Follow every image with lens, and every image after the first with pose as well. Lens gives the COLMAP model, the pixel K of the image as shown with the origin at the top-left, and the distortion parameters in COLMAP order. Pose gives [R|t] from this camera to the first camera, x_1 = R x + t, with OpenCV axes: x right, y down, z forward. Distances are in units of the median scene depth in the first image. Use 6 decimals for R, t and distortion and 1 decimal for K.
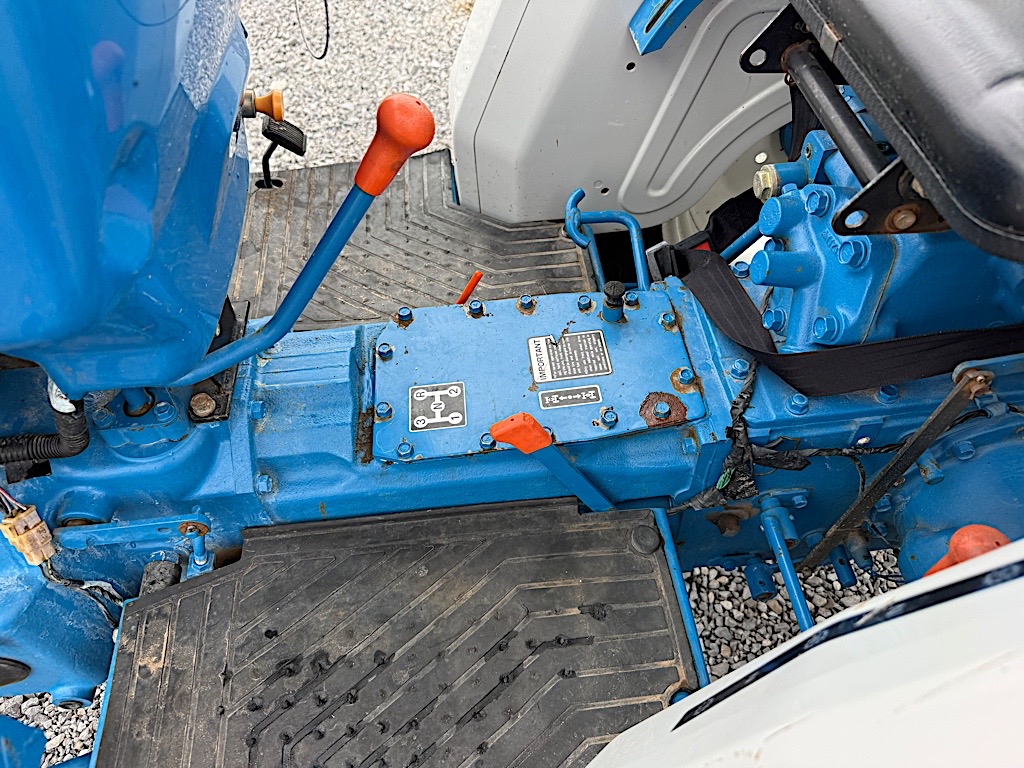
lens RADIAL K [[743.1, 0, 512.0], [0, 743.1, 384.0], [0, 0, 1]] dist [0.166519, -0.280695]
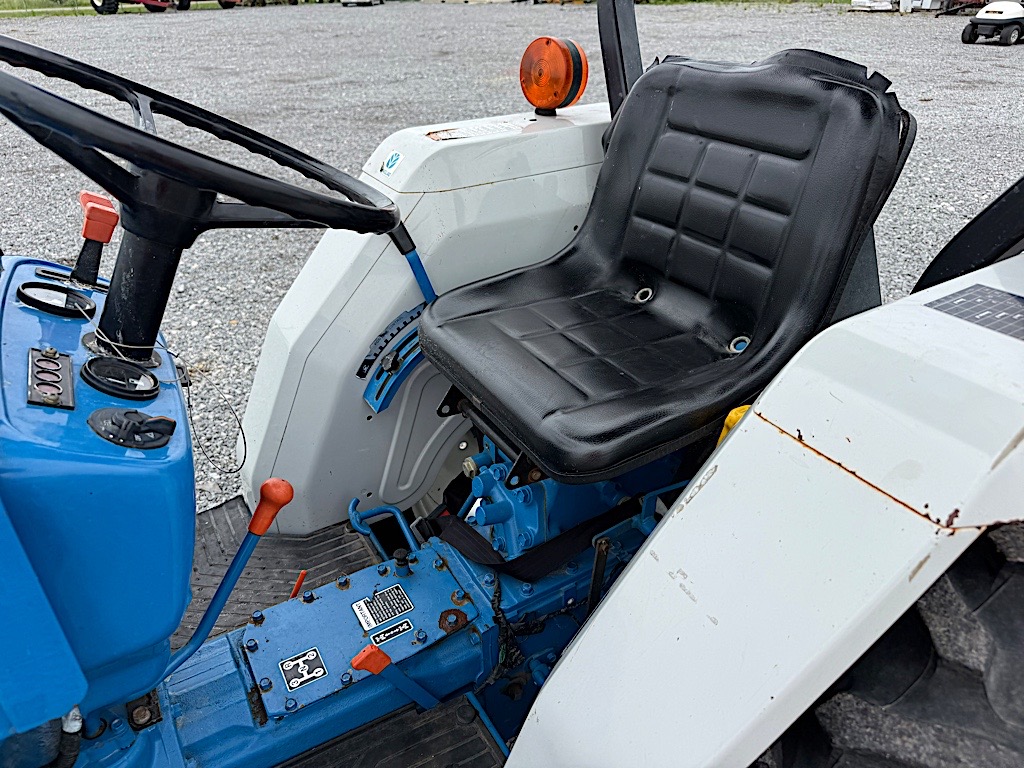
lens RADIAL K [[743.1, 0, 512.0], [0, 743.1, 384.0], [0, 0, 1]] dist [0.166519, -0.280695]
pose [[0.908382, -0.193484, 0.370683, -0.167423], [0.315733, 0.898599, -0.304684, 0.107371], [-0.274144, 0.393806, 0.877361, -0.585621]]
